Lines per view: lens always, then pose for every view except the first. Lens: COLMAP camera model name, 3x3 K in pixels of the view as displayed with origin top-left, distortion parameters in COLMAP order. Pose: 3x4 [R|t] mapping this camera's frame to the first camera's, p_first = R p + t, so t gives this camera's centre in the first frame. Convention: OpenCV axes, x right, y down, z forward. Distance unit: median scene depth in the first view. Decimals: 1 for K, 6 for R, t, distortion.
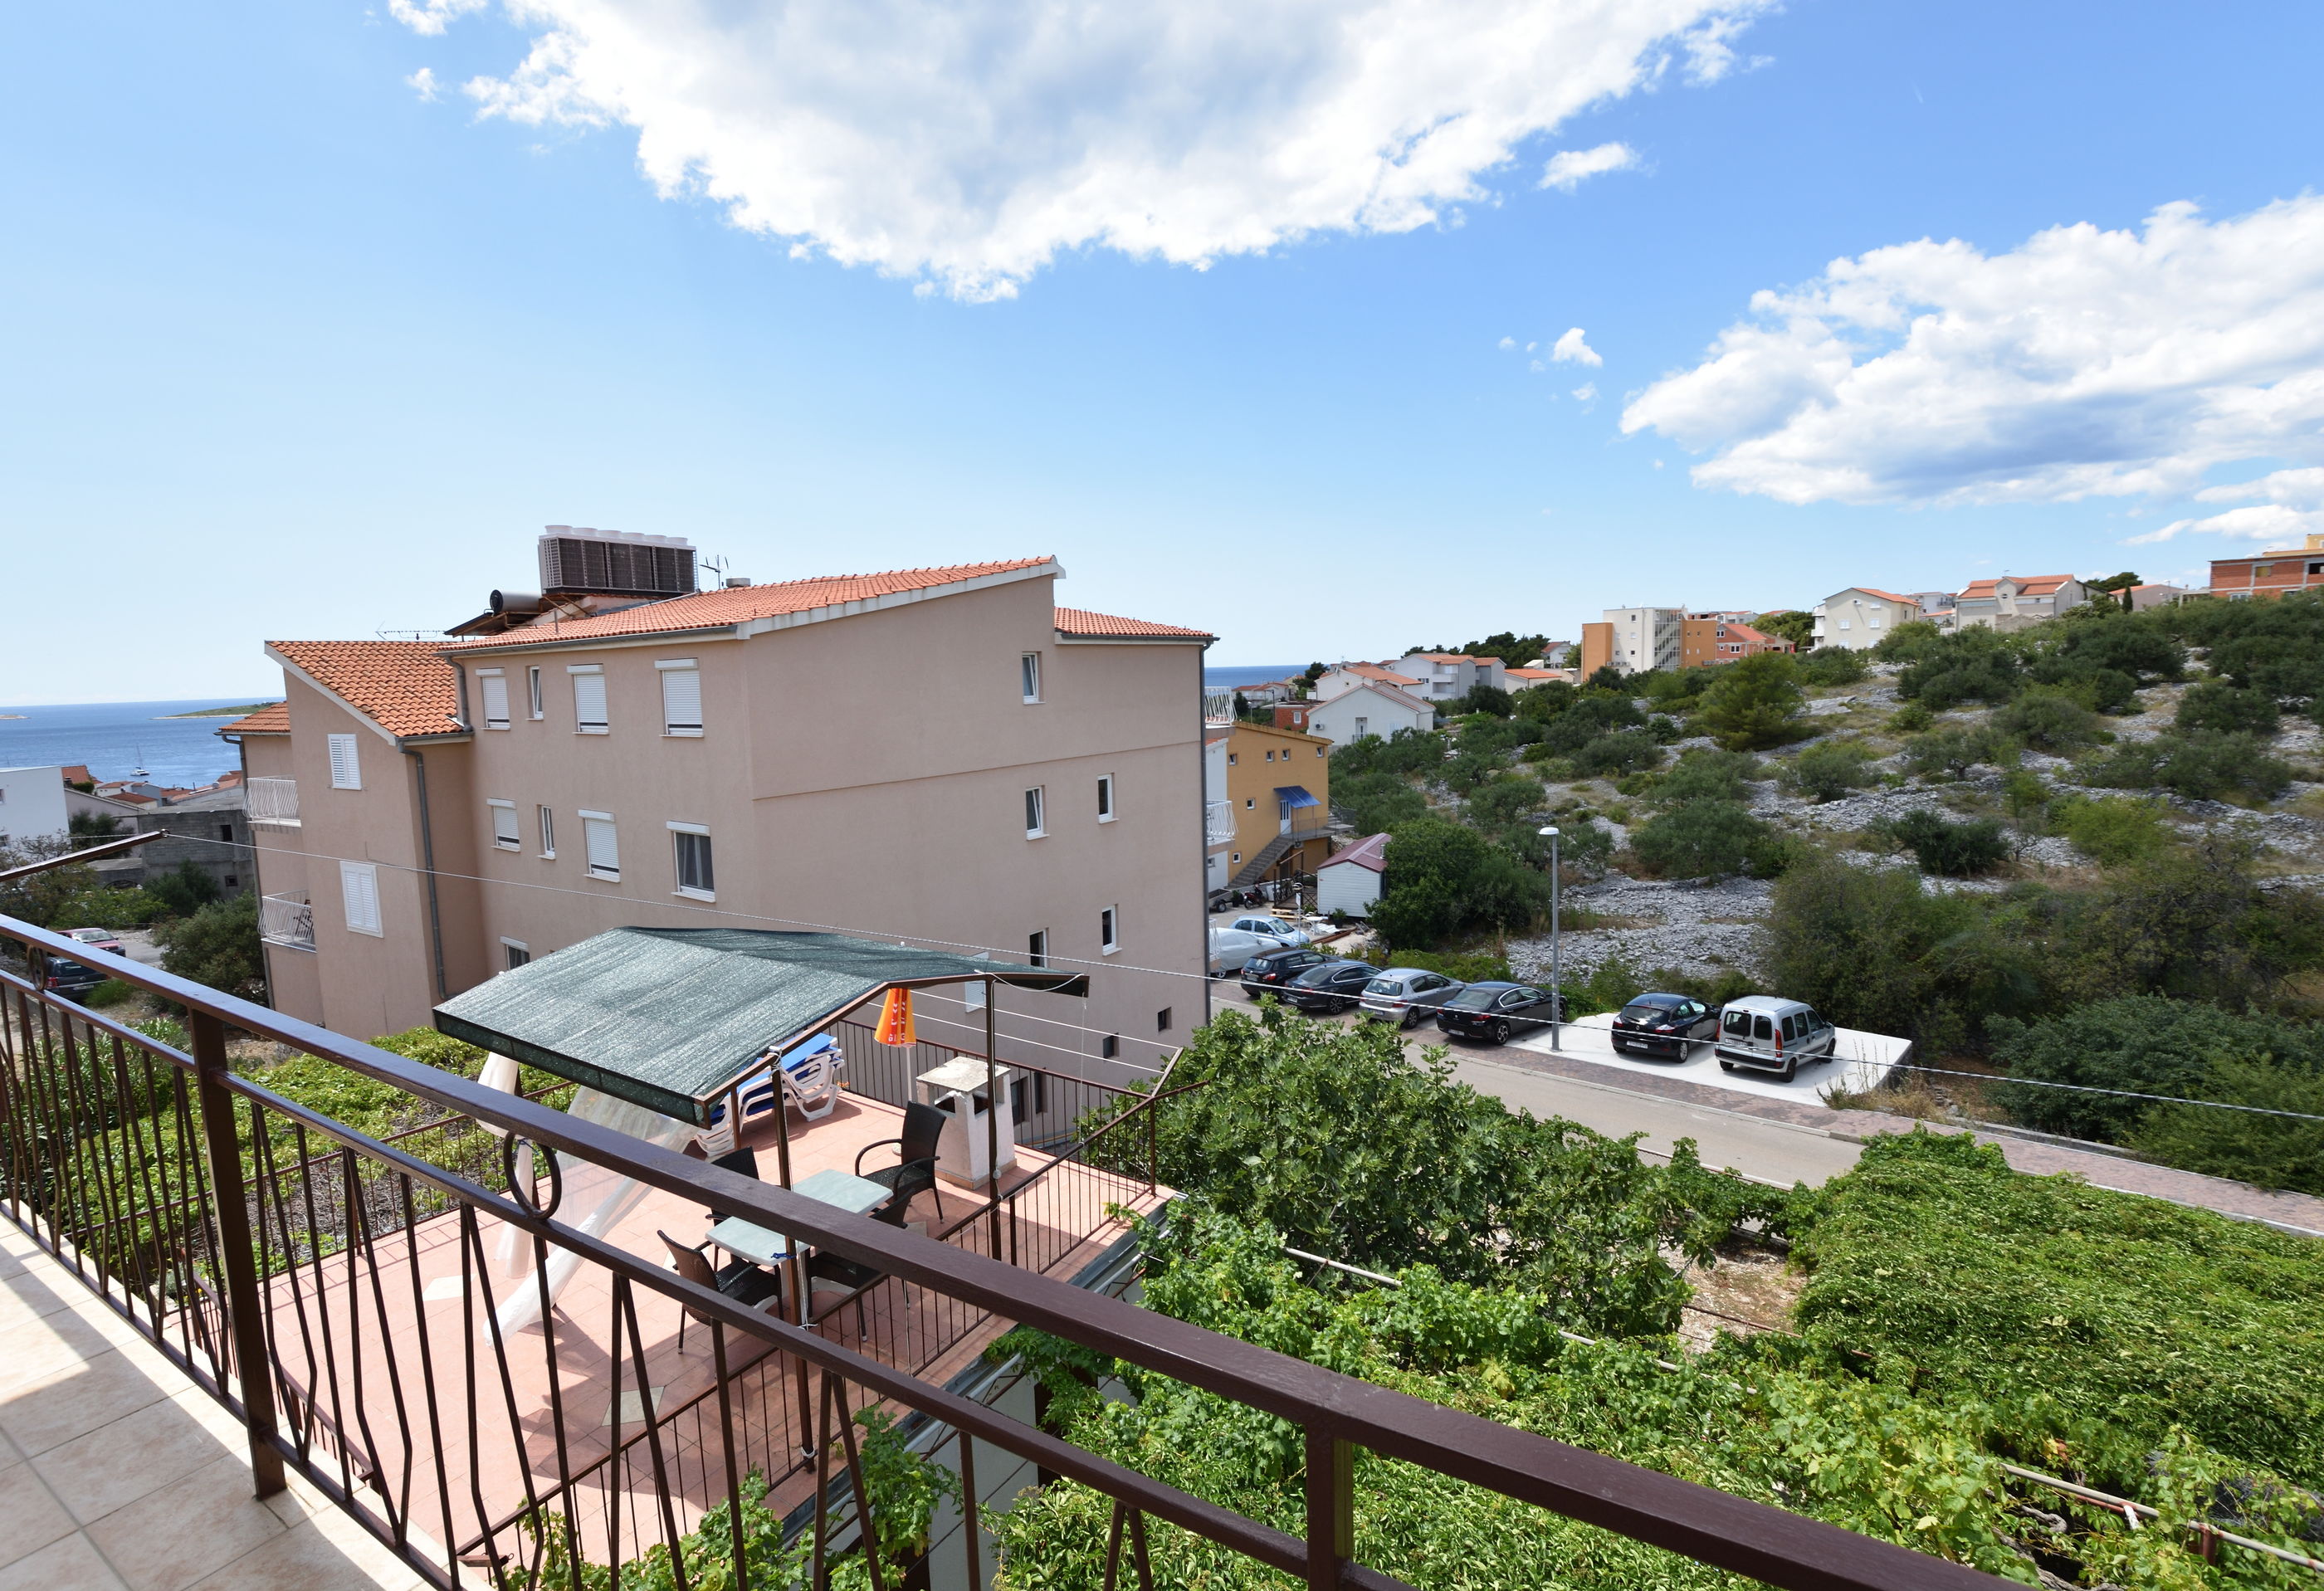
lens RADIAL K [[1084.8, 0, 1134.3], [0, 1084.8, 779.0], [0, 0, 1]] dist [-0.031735, 0.002274]
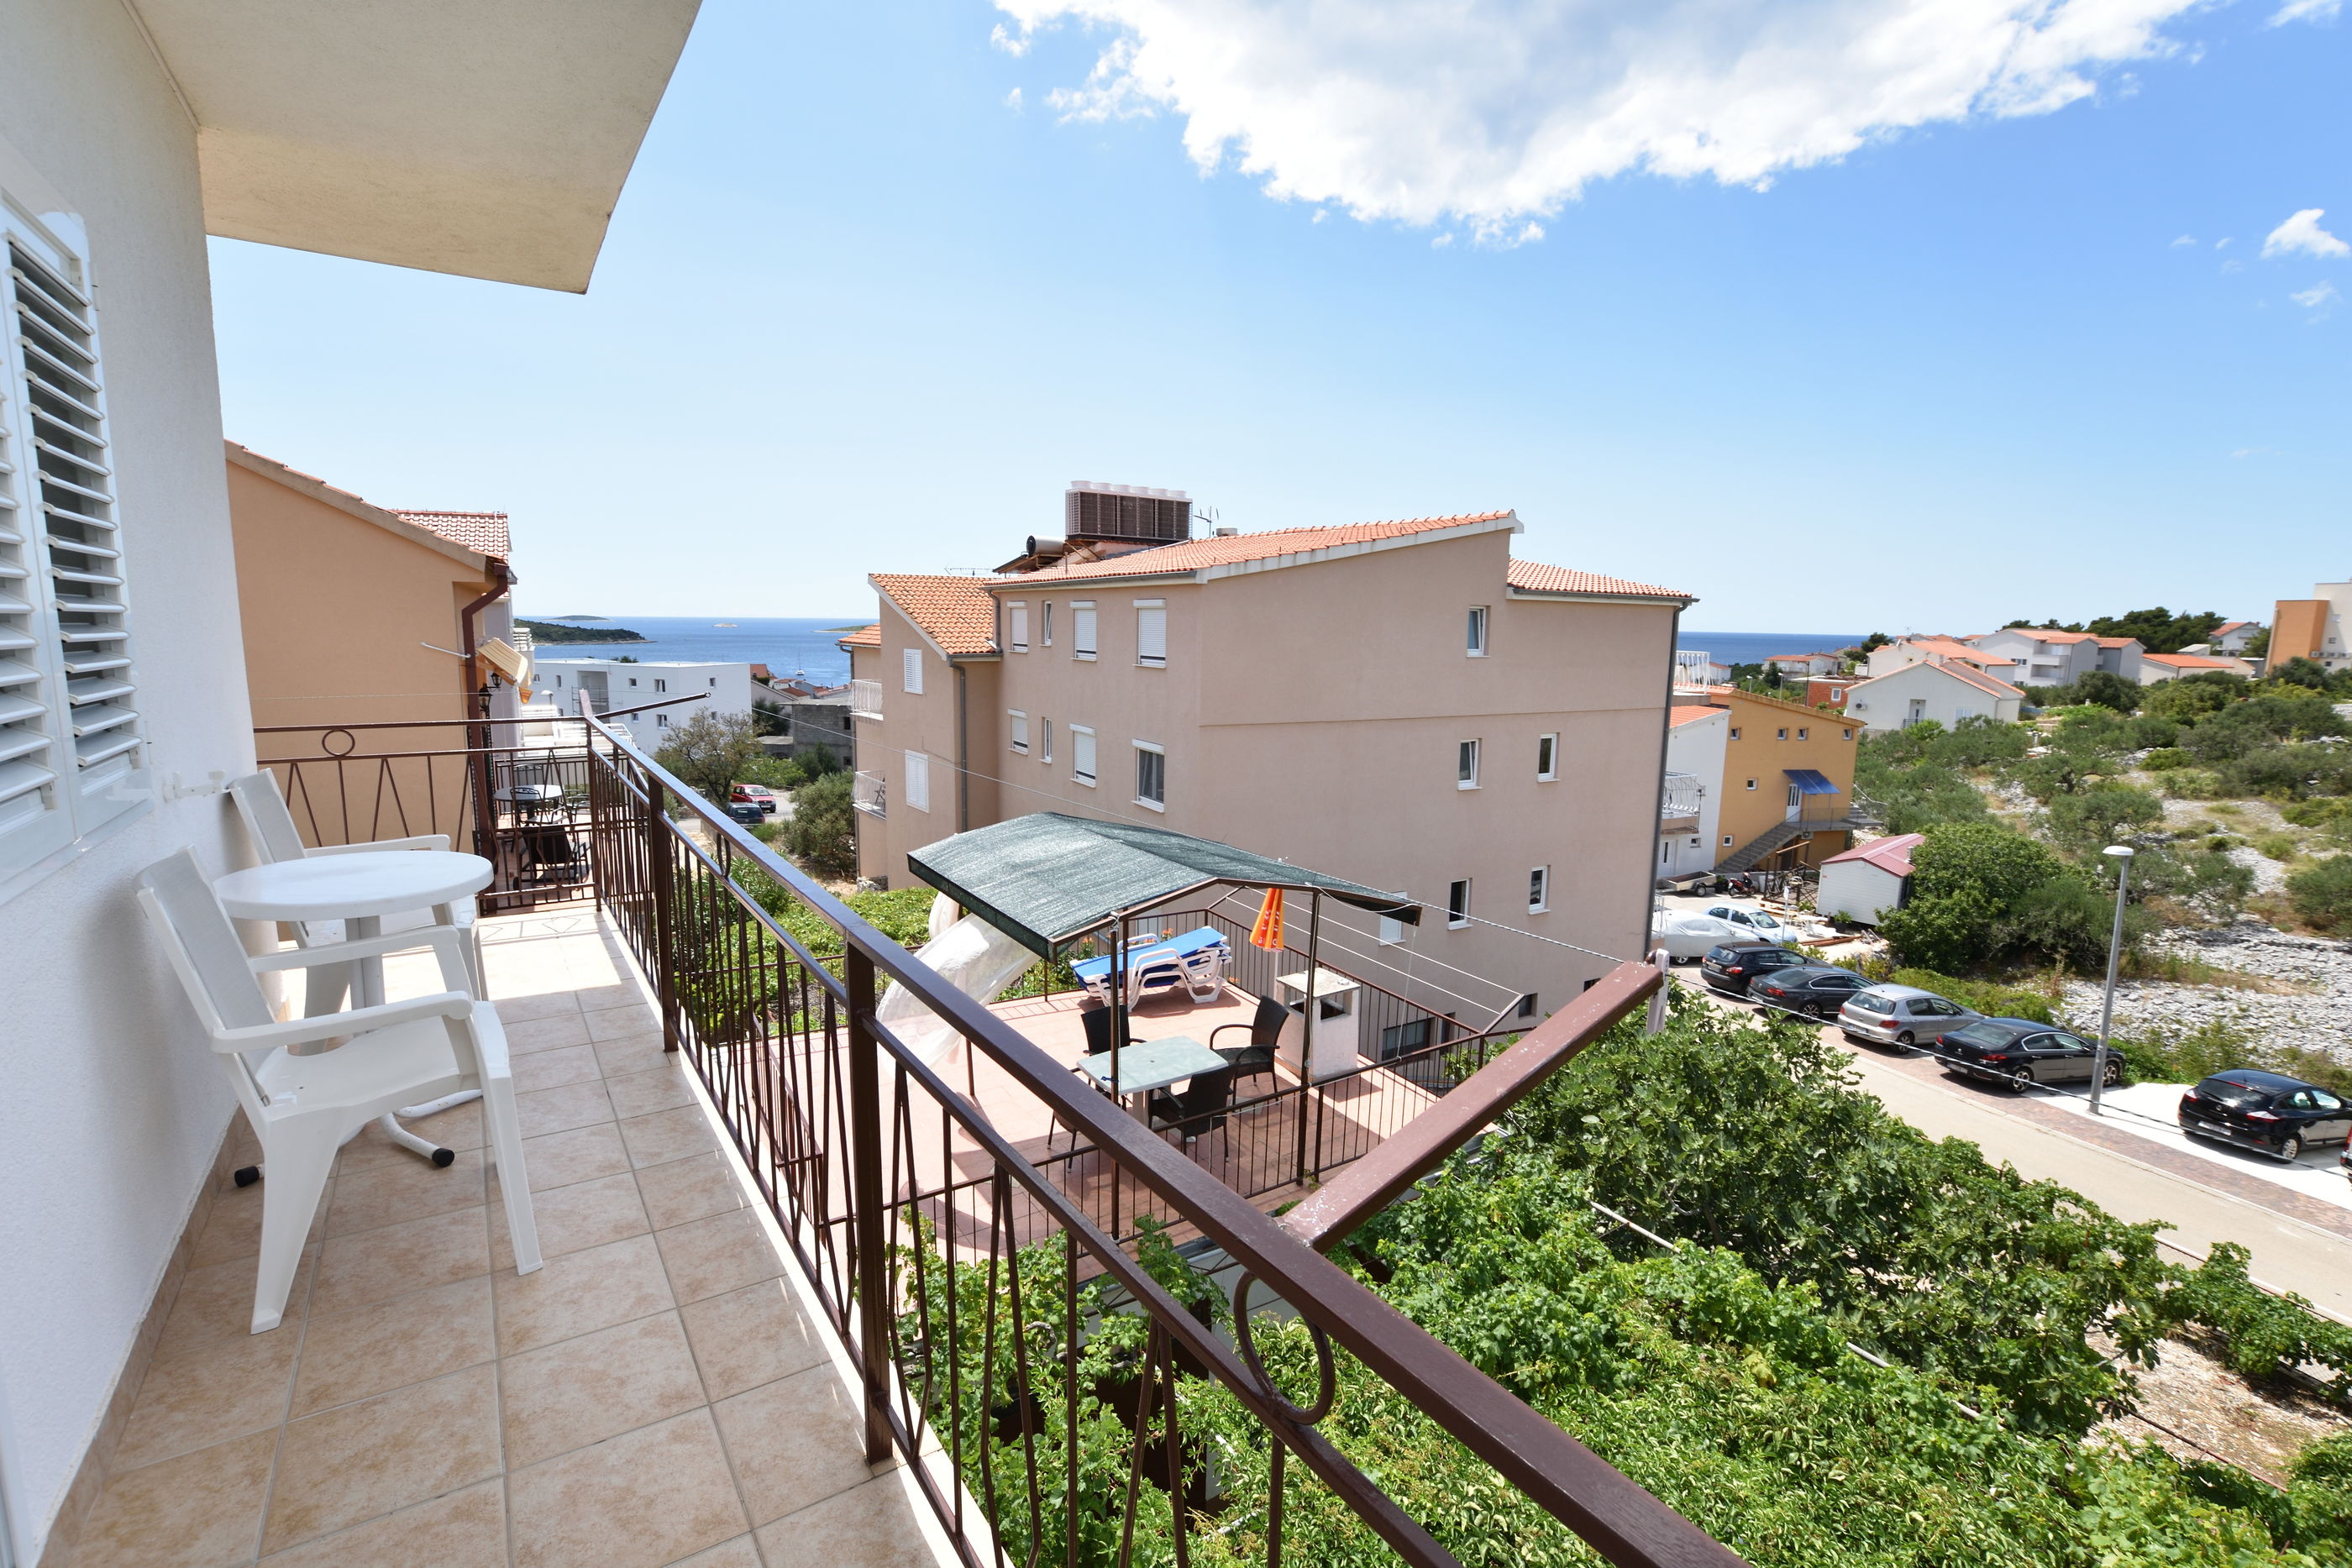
lens RADIAL K [[1063.9, 0, 1163.7], [0, 1063.9, 774.8], [0, 0, 1]] dist [-0.031727, 0.004639]
pose [[0.907110, 0.101584, -0.408450, 0.041848], [-0.083285, 0.994571, 0.062392, 0.001743], [0.412571, -0.022579, 0.910646, -0.019125]]
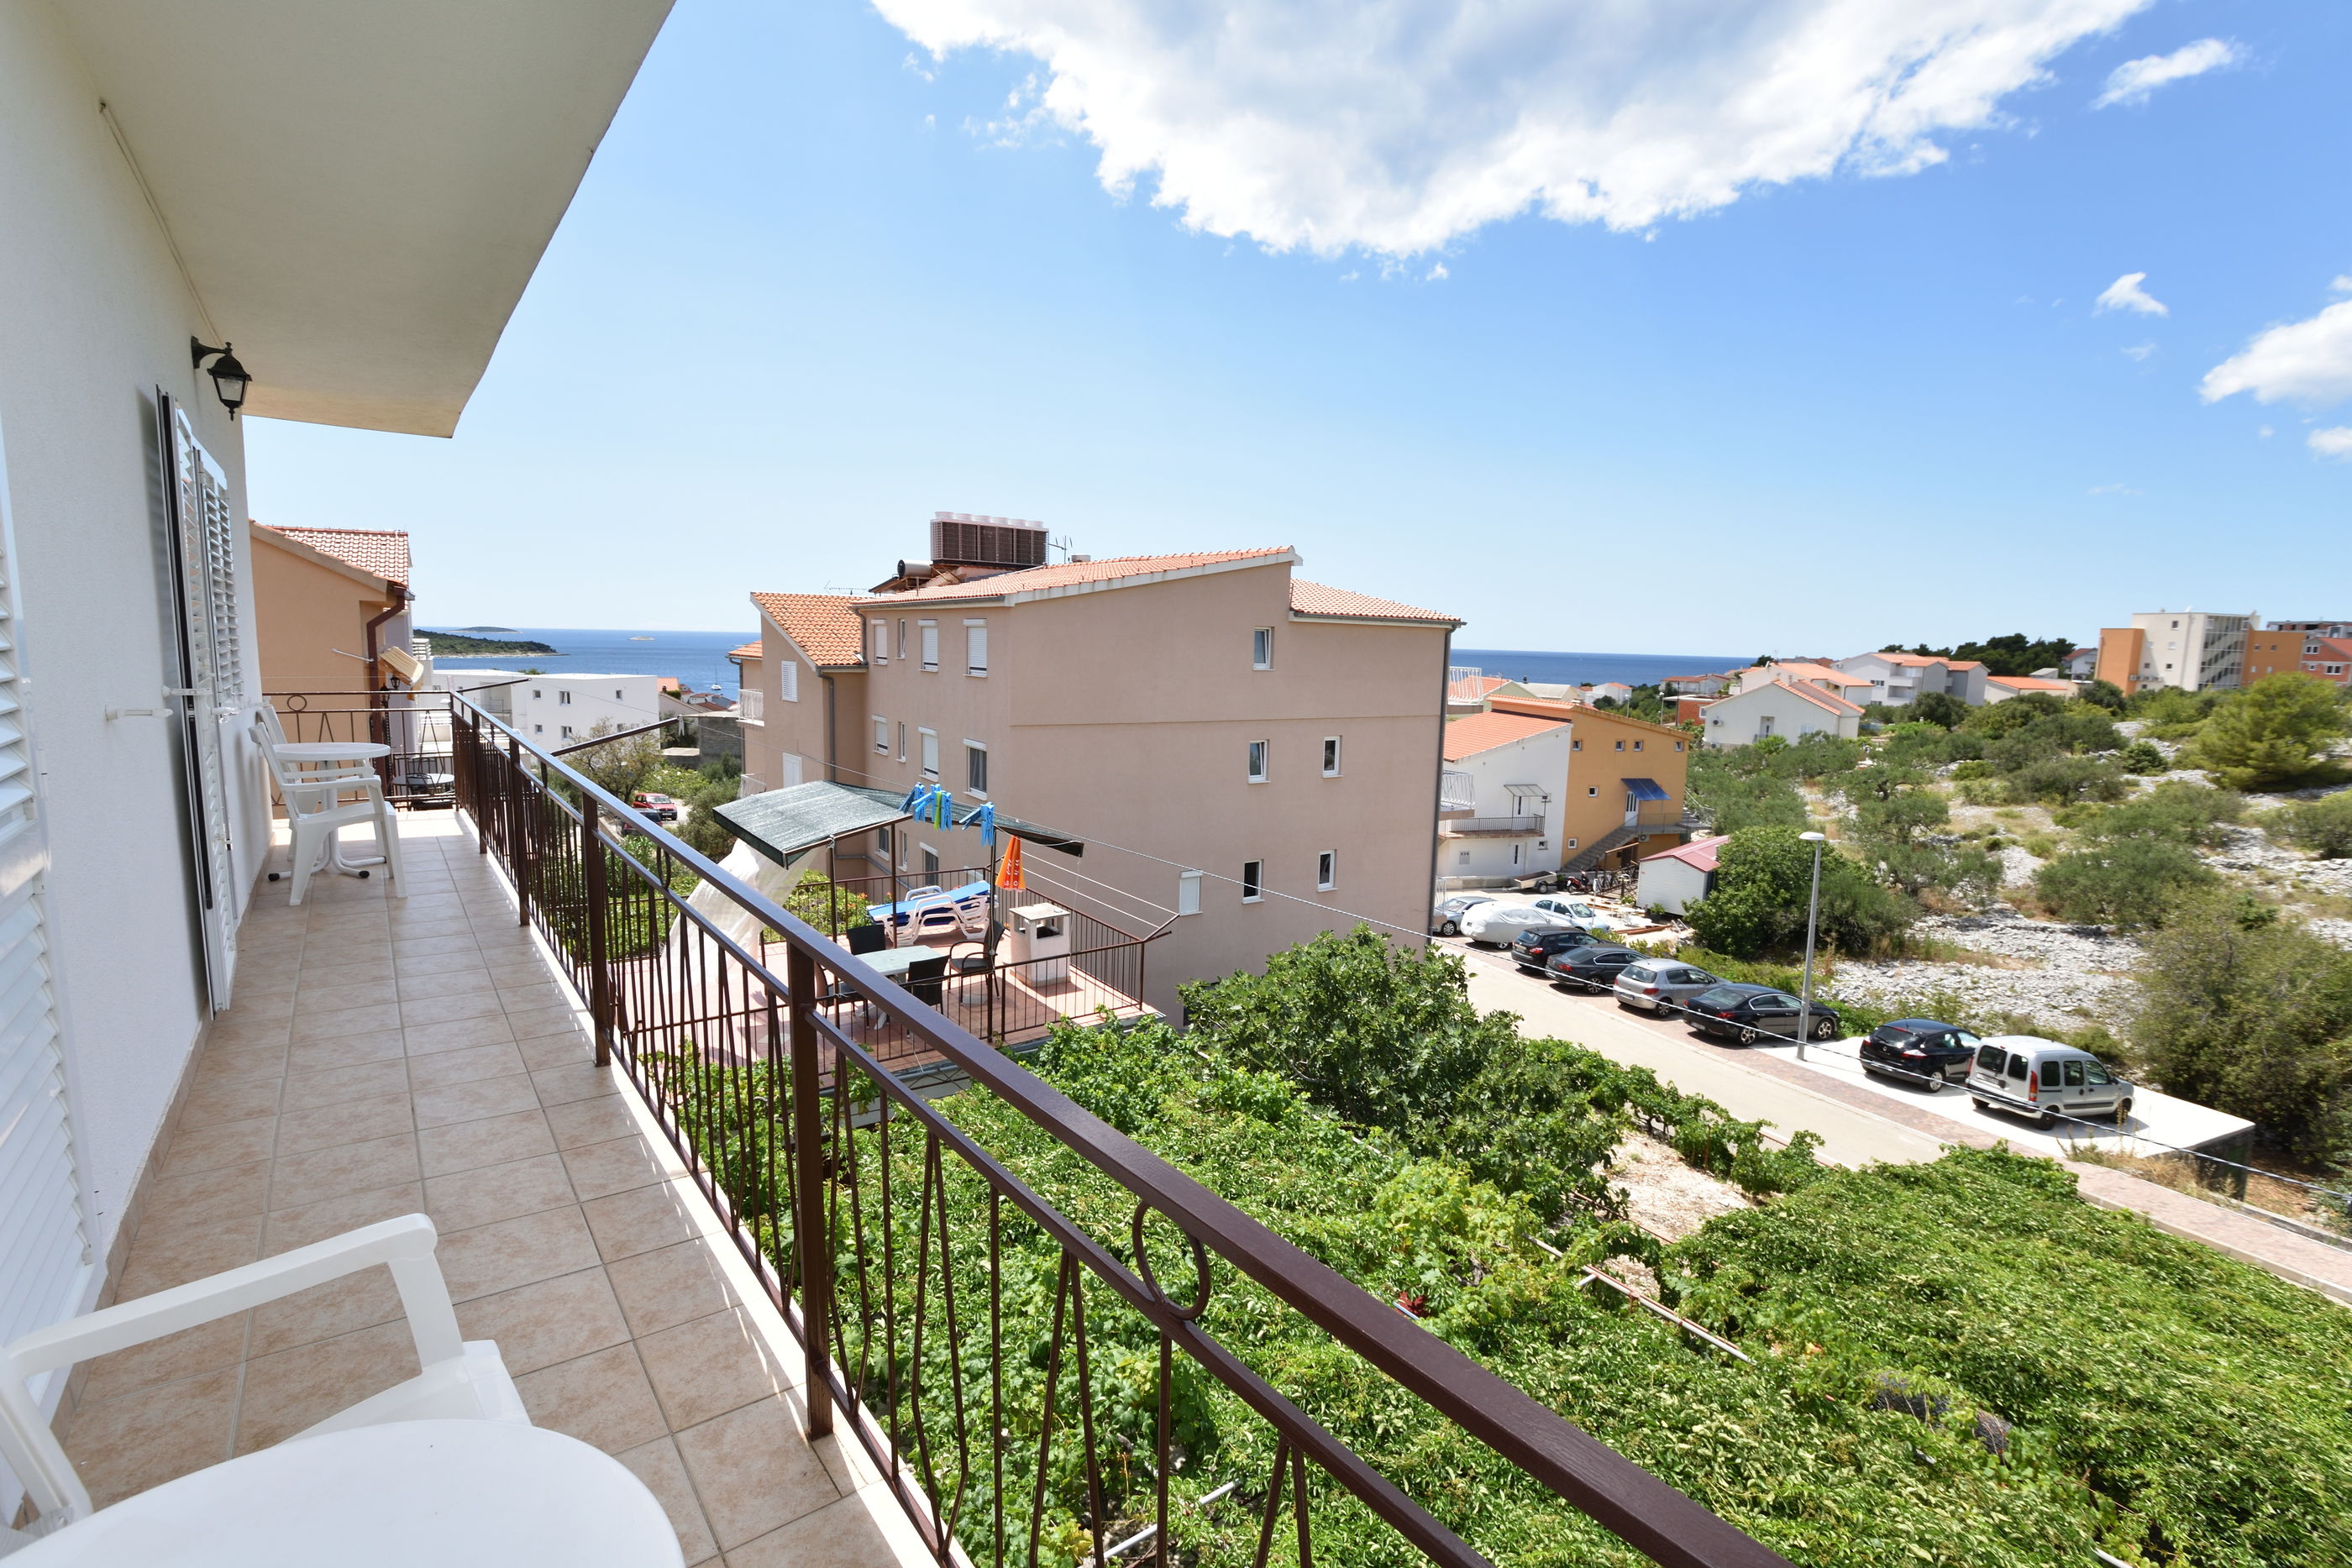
lens RADIAL K [[1063.9, 0, 1166.2], [0, 1063.9, 788.8], [0, 0, 1]] dist [-0.031727, 0.004639]
pose [[0.932569, 0.099778, -0.346928, 0.164910], [-0.086706, 0.994821, 0.053043, 0.005221], [0.350423, -0.019385, 0.936391, -0.097981]]
